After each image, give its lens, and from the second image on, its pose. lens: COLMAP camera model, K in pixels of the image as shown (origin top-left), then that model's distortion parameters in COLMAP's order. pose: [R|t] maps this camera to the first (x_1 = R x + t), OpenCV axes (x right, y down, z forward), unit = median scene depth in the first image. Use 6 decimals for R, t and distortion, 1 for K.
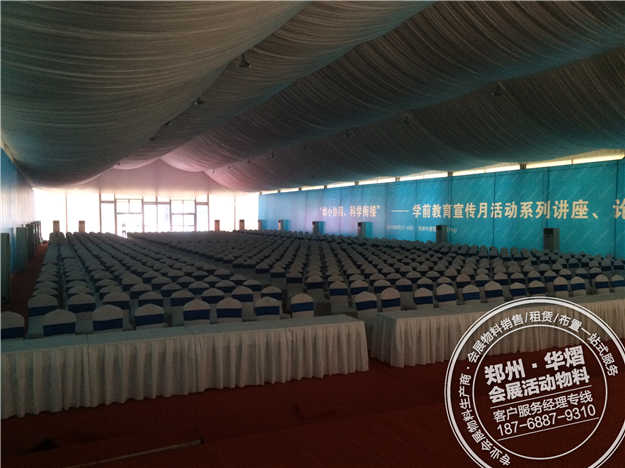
lens RADIAL K [[535.4, 0, 312.5], [0, 535.4, 234.0], [0, 0, 1]] dist [0.004332, -0.002823]
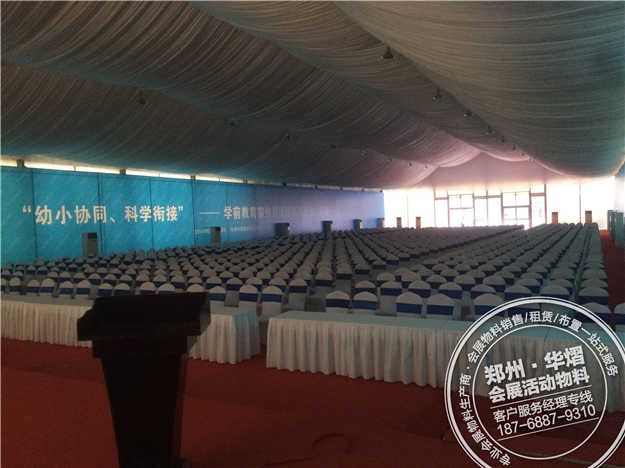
lens RADIAL K [[523.3, 0, 300.2], [0, 523.3, 234.3], [0, 0, 1]] dist [0.061266, -0.000594]
pose [[0.624645, 0.005086, -0.780893, 0.442799], [0.007235, 0.999898, 0.012300, -0.005038], [0.780876, -0.013333, 0.624544, 0.200285]]
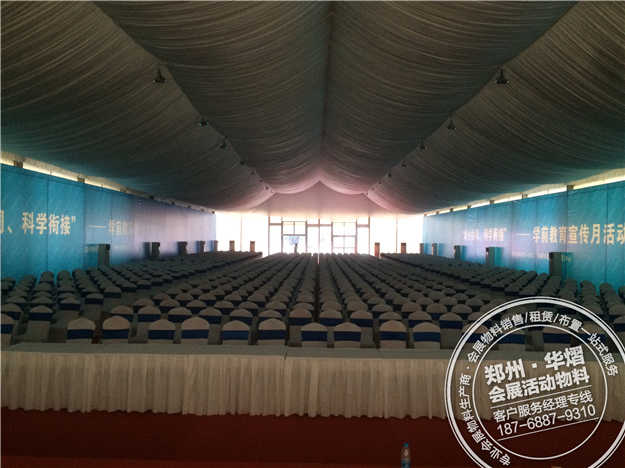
lens RADIAL K [[535.4, 0, 312.5], [0, 535.4, 234.0], [0, 0, 1]] dist [0.004332, -0.002823]
pose [[0.908754, 0.010243, -0.417206, 0.221950], [-0.028636, 0.998873, -0.037851, -0.002208], [0.416348, 0.046344, 0.908023, 0.096452]]
